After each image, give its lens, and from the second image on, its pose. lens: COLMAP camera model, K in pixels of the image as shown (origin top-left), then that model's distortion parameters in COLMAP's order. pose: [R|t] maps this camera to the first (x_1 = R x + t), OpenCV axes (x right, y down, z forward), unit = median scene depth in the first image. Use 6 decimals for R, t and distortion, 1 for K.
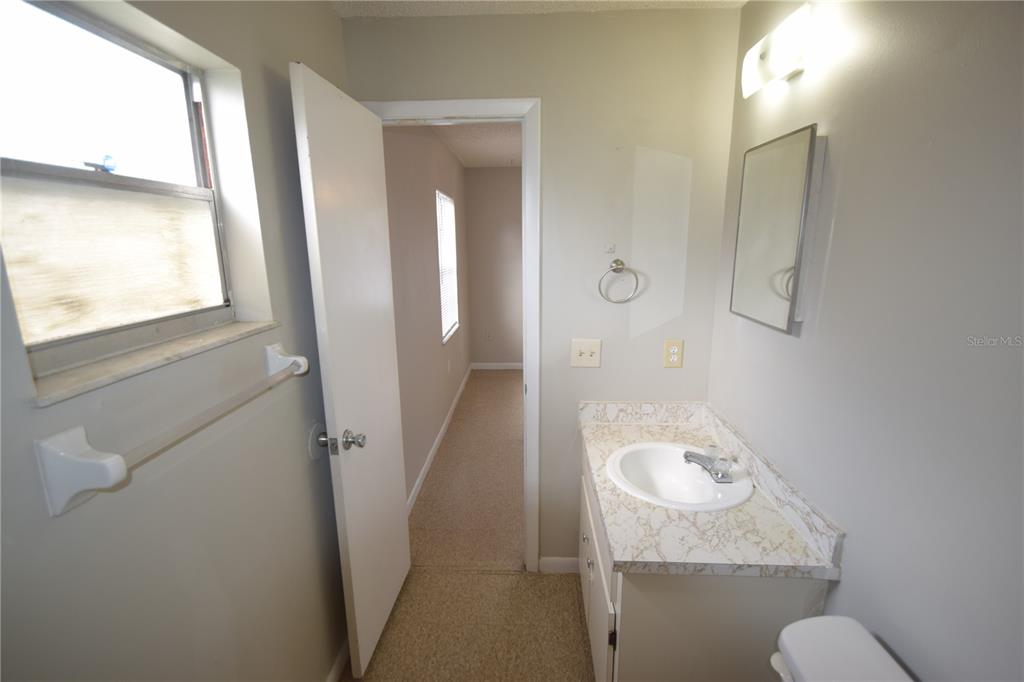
lens RADIAL K [[462.7, 0, 512.0], [0, 462.7, 341.0], [0, 0, 1]] dist [-0.000181, -0.000063]
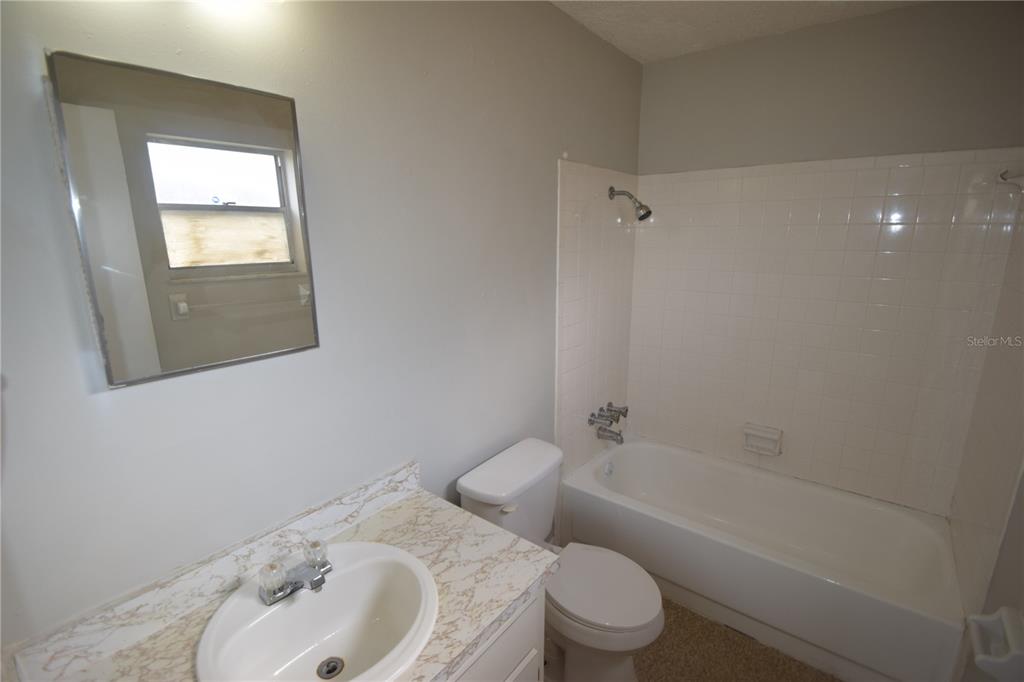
lens RADIAL K [[462.7, 0, 512.0], [0, 462.7, 341.0], [0, 0, 1]] dist [-0.000181, -0.000063]
pose [[-0.804220, -0.123435, 0.581373, -0.184284], [0.139907, 0.911388, 0.387037, -0.294497], [-0.577630, 0.392601, -0.715687, 1.344657]]
